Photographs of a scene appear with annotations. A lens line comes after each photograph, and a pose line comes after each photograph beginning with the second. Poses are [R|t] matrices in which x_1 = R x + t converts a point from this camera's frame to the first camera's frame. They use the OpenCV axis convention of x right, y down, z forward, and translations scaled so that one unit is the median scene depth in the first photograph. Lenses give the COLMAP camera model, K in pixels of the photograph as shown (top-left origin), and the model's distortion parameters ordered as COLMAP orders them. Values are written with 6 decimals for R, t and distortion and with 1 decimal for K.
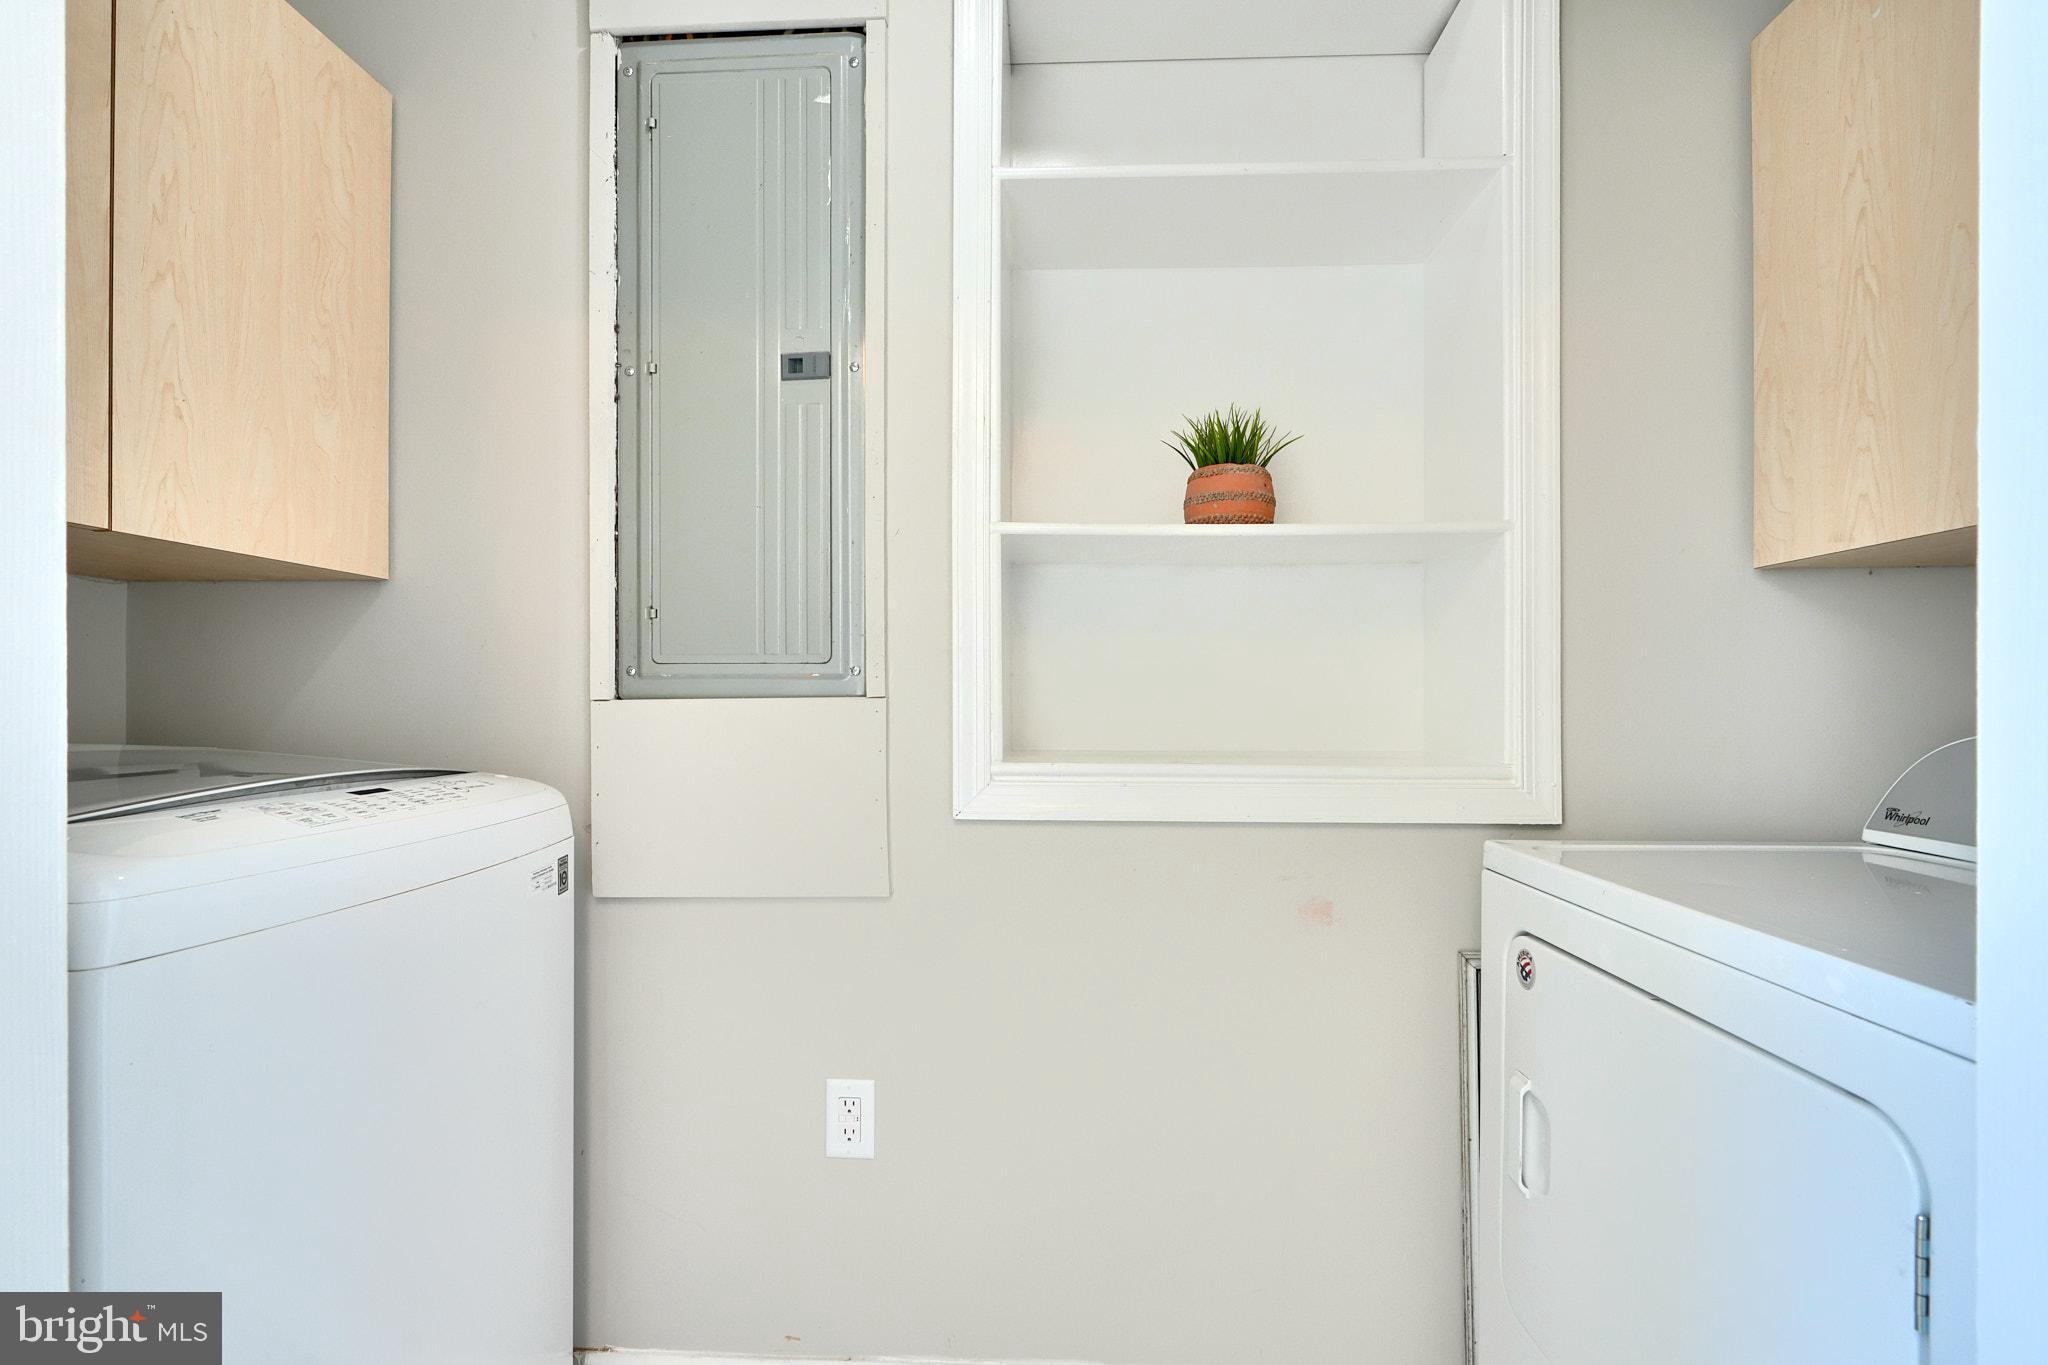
lens RADIAL K [[935.1, 0, 1038.0], [0, 935.1, 691.8], [0, 0, 1]] dist [0.000639, 0.000912]
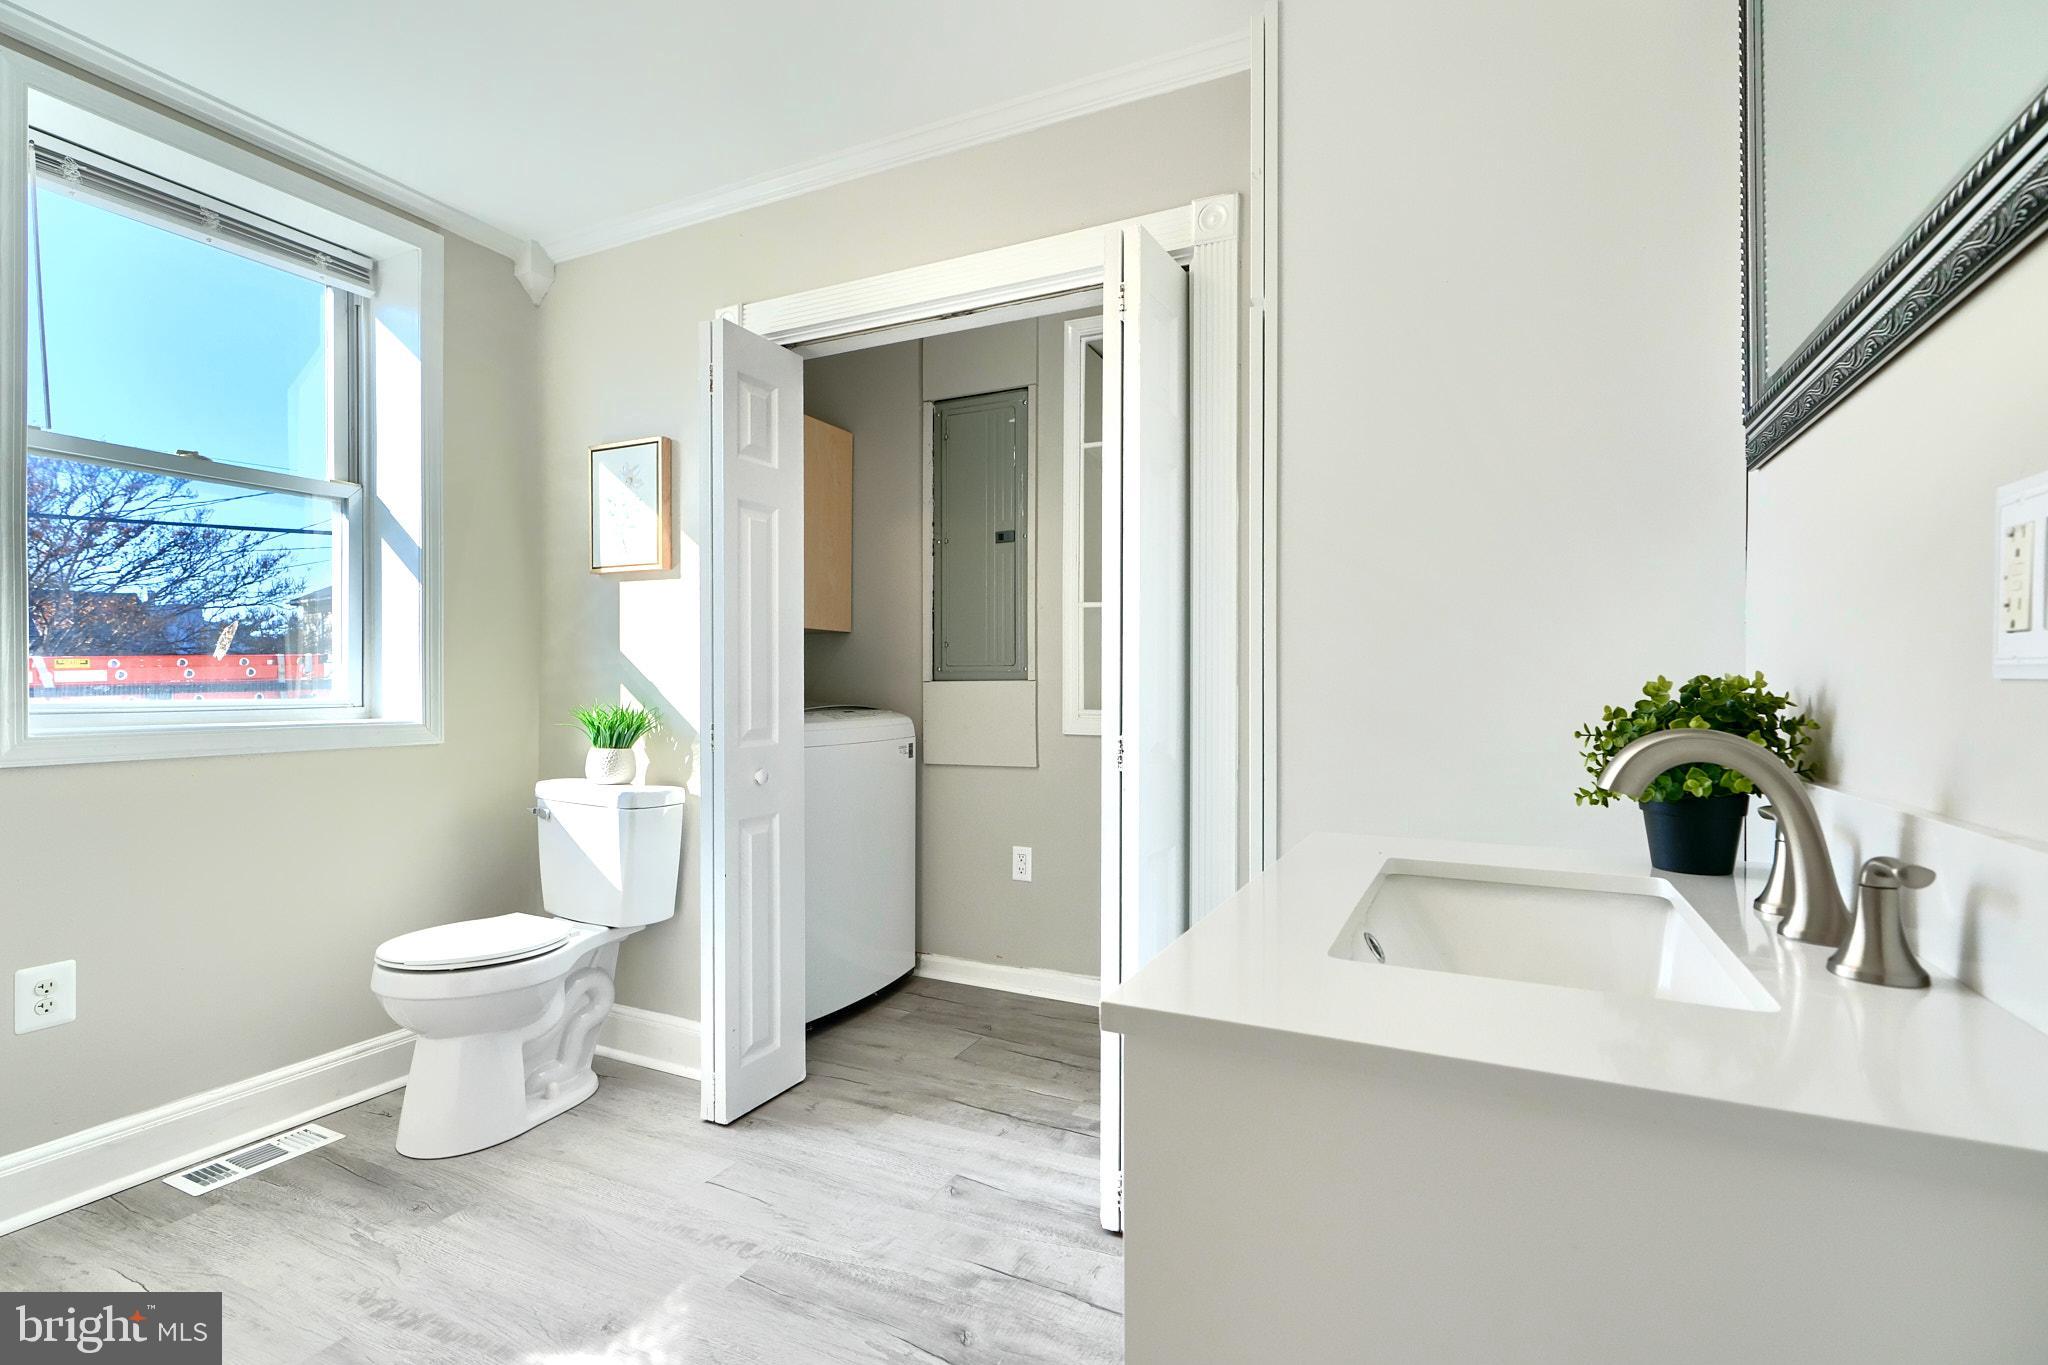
lens RADIAL K [[935.1, 0, 1020.6], [0, 935.1, 681.4], [0, 0, 1]] dist [0.000639, 0.000912]
pose [[0.917185, 0.003374, -0.398446, 0.704281], [0.000046, 0.999963, 0.008574, -0.011725], [0.398461, -0.007882, 0.917152, -1.097073]]
